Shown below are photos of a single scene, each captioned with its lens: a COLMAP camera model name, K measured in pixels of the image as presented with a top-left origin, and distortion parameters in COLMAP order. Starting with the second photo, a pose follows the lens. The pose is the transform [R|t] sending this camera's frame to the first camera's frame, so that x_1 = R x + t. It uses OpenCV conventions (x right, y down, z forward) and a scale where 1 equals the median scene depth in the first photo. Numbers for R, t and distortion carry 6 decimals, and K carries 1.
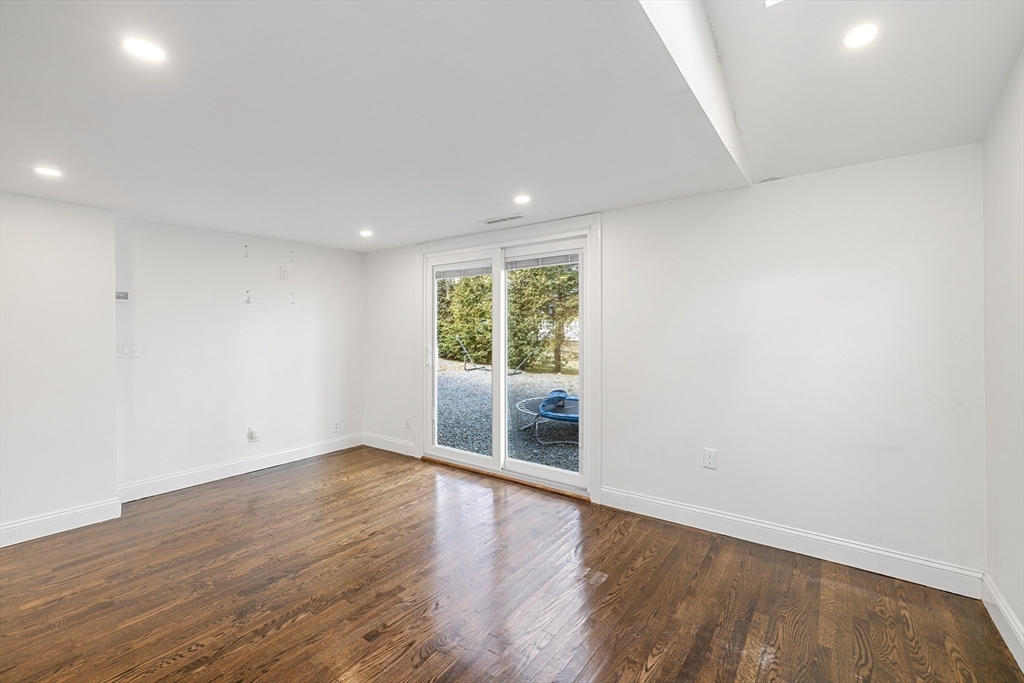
lens RADIAL K [[438.7, 0, 503.4], [0, 438.7, 324.3], [0, 0, 1]] dist [-0.000342, 0.000490]
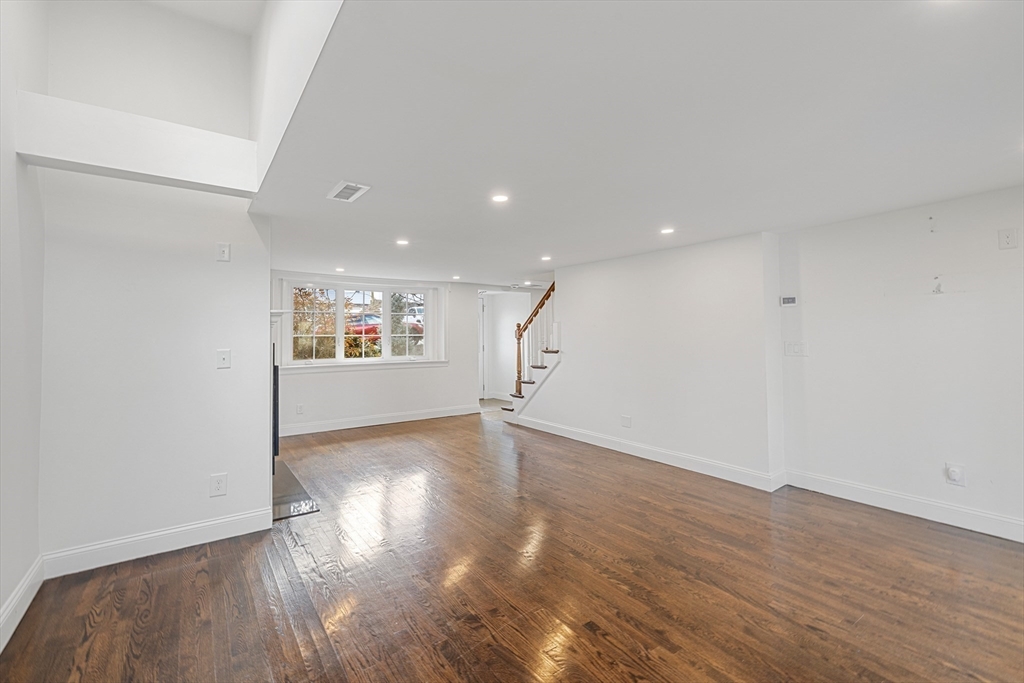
lens RADIAL K [[438.7, 0, 494.0], [0, 438.7, 330.7], [0, 0, 1]] dist [-0.000342, 0.000490]
pose [[-0.316521, -0.001358, -0.948585, 0.490340], [0.026642, 0.999592, -0.010321, 0.003428], [0.948211, -0.028539, -0.316356, 0.715724]]
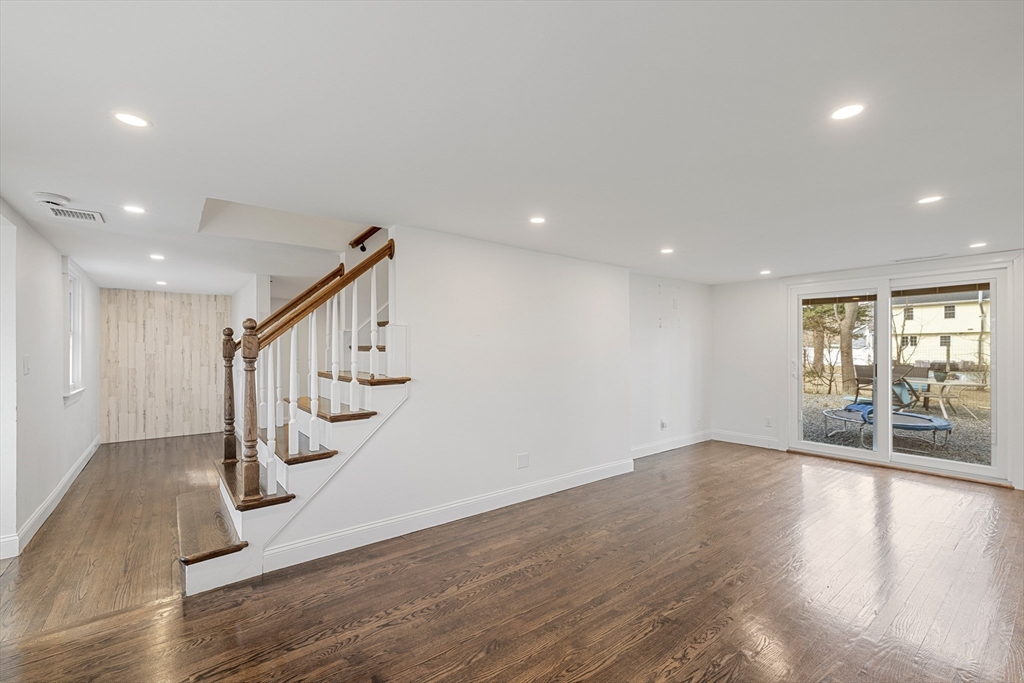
lens RADIAL K [[438.7, 0, 514.0], [0, 438.7, 345.9], [0, 0, 1]] dist [-0.000342, 0.000490]
pose [[0.966181, -0.003239, -0.257844, -0.918746], [0.005464, 0.999954, 0.007911, -0.005587], [0.257807, -0.009053, 0.966154, -0.584281]]
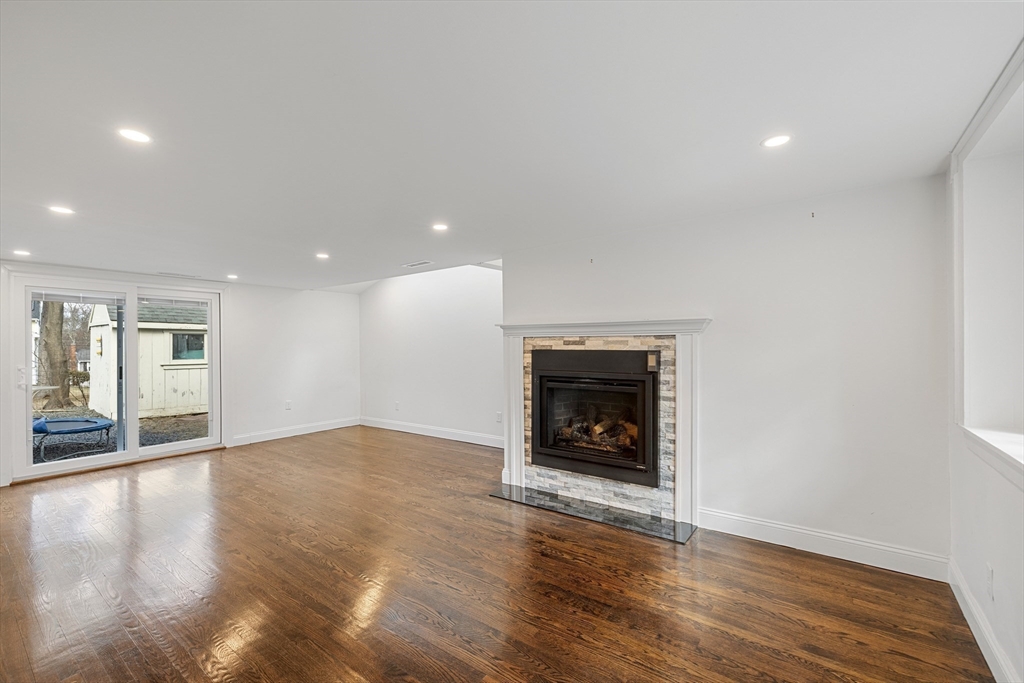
lens RADIAL K [[438.7, 0, 497.9], [0, 438.7, 349.0], [0, 0, 1]] dist [-0.000342, 0.000490]
pose [[0.006651, -0.002068, 0.999976, -1.712827], [-0.004192, 0.999989, 0.002096, 0.005656], [-0.999969, -0.004205, 0.006643, -0.104487]]
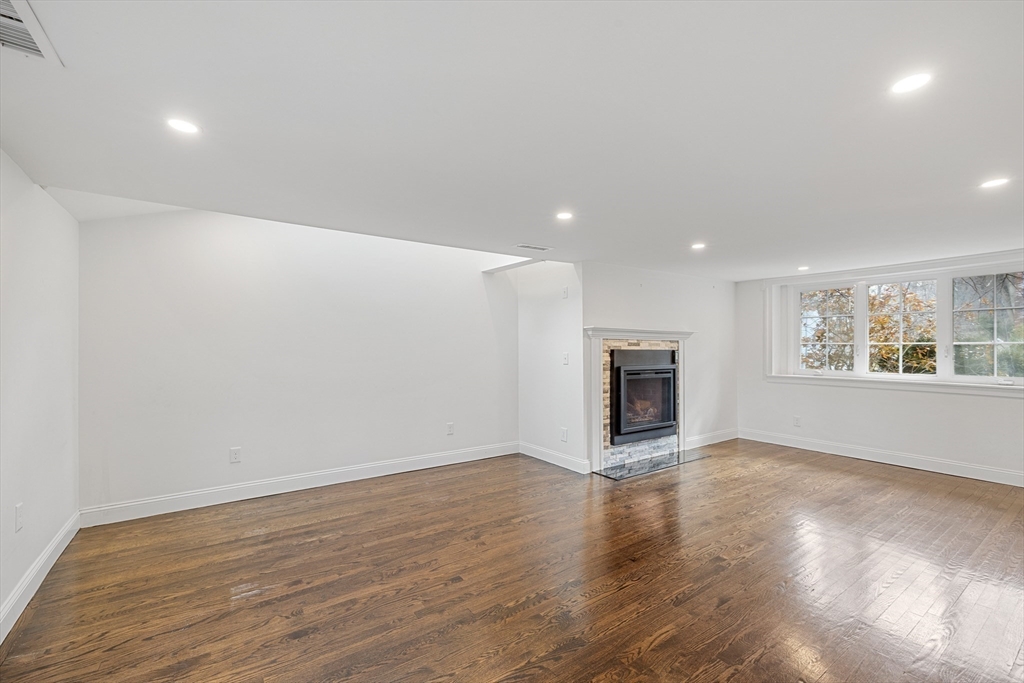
lens RADIAL K [[438.7, 0, 516.2], [0, 438.7, 345.8], [0, 0, 1]] dist [-0.000342, 0.000490]
pose [[-0.953094, 0.006526, 0.302604, -0.548086], [0.001179, 0.999840, -0.017848, 0.024226], [-0.302672, -0.016654, -0.952949, 1.392434]]
